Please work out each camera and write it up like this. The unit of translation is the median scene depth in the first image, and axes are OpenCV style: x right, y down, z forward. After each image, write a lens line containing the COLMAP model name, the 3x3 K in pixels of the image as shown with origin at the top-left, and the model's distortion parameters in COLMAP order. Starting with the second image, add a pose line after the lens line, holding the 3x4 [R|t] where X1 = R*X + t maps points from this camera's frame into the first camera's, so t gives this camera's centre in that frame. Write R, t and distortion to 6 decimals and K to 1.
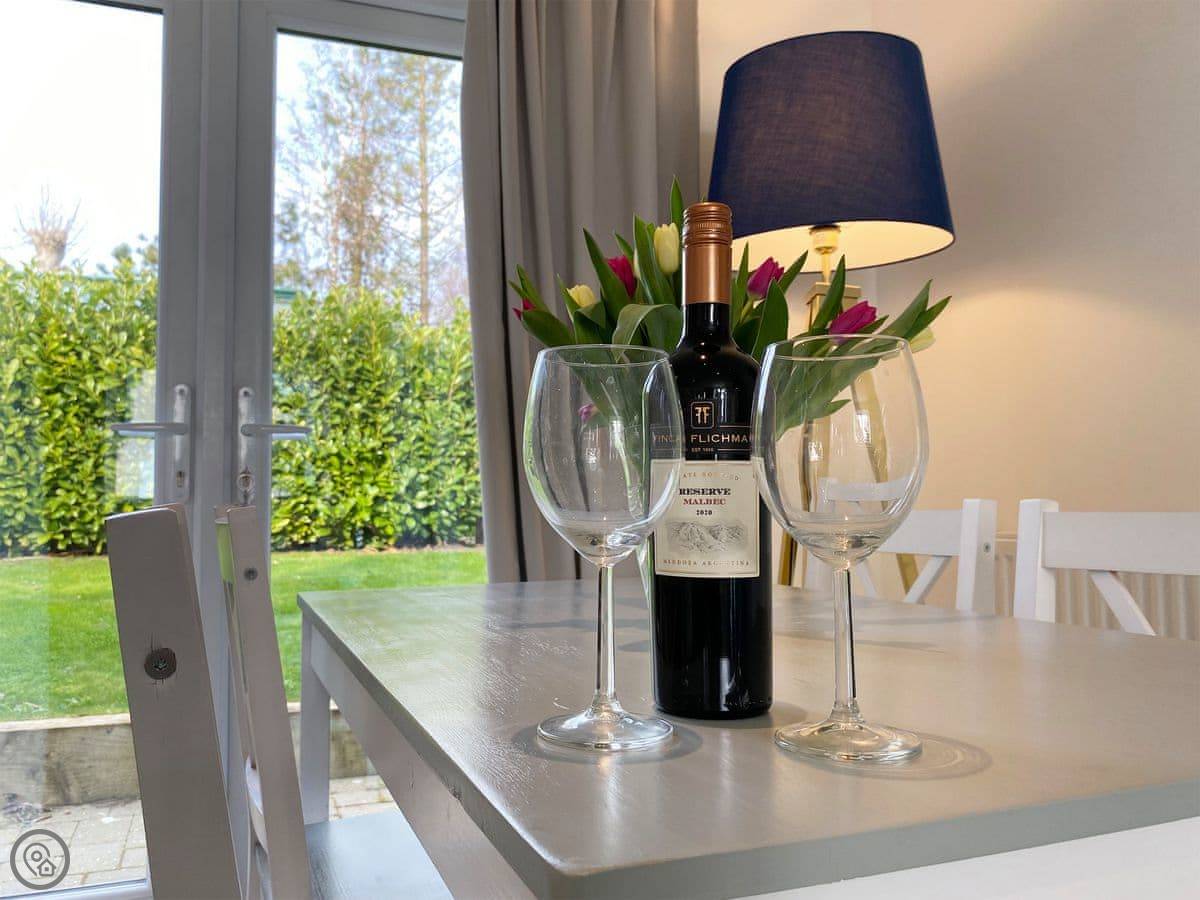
lens RADIAL K [[993.5, 0, 597.3], [0, 993.5, 455.6], [0, 0, 1]] dist [0.029922, -0.023634]
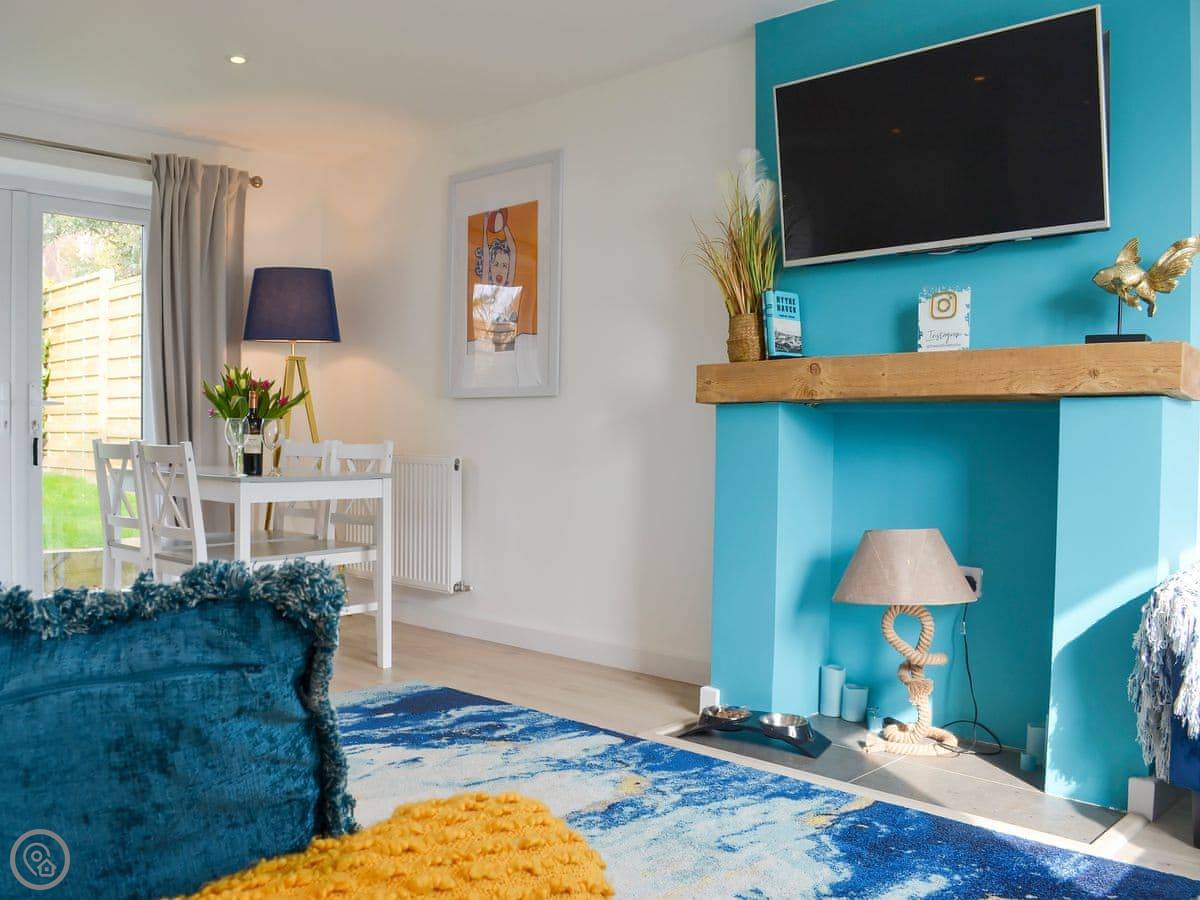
lens RADIAL K [[1099.7, 0, 553.2], [0, 1099.7, 476.1], [0, 0, 1]] dist [-0.067289, 0.000000]
pose [[0.917766, 0.003506, 0.397106, -0.370644], [-0.037257, 0.996311, 0.077309, -0.140058], [-0.395370, -0.085746, 0.914511, -2.529816]]
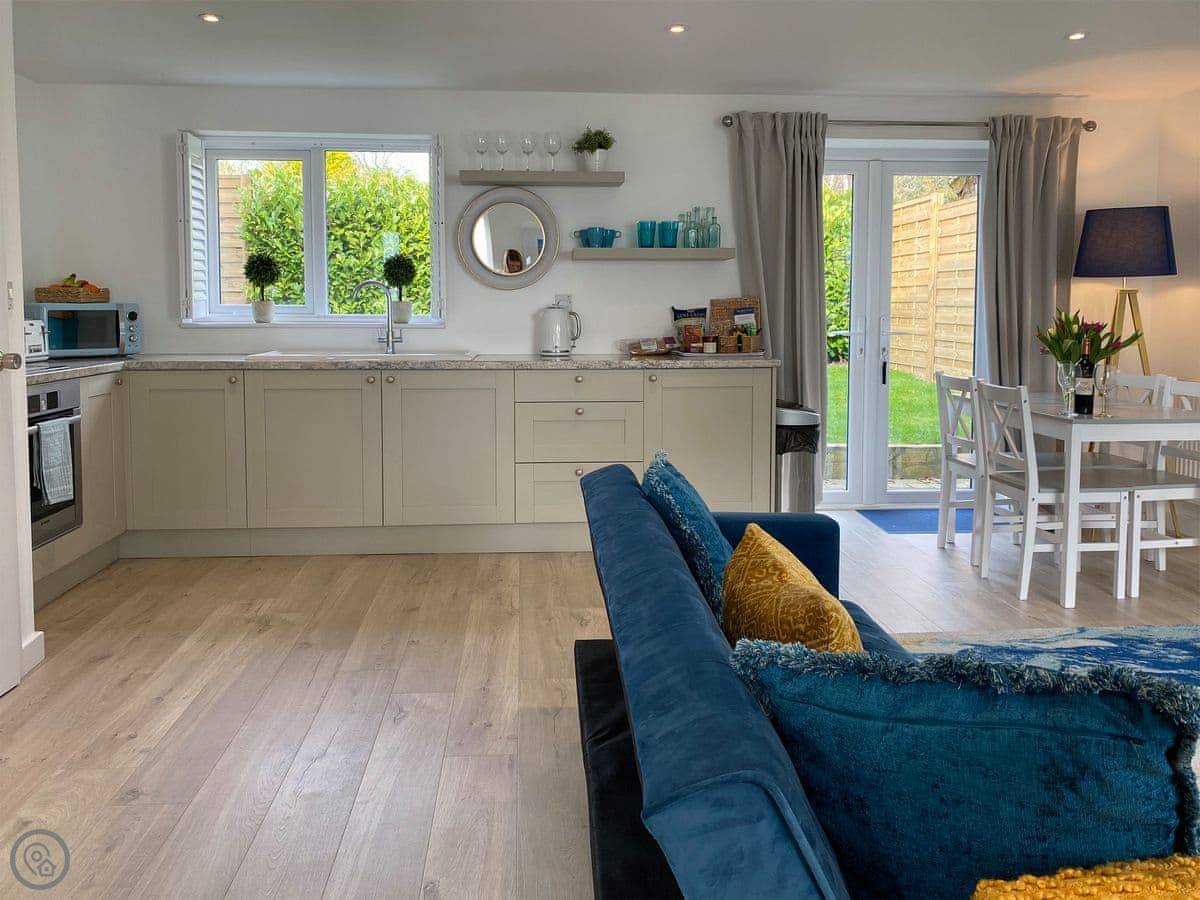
lens RADIAL K [[993.5, 0, 578.3], [0, 993.5, 380.3], [0, 0, 1]] dist [0.029922, -0.023634]
pose [[0.951533, 0.024834, -0.306543, -0.469306], [0.012988, 0.992601, 0.120729, -0.365605], [0.307272, -0.118859, 0.944170, -2.808670]]
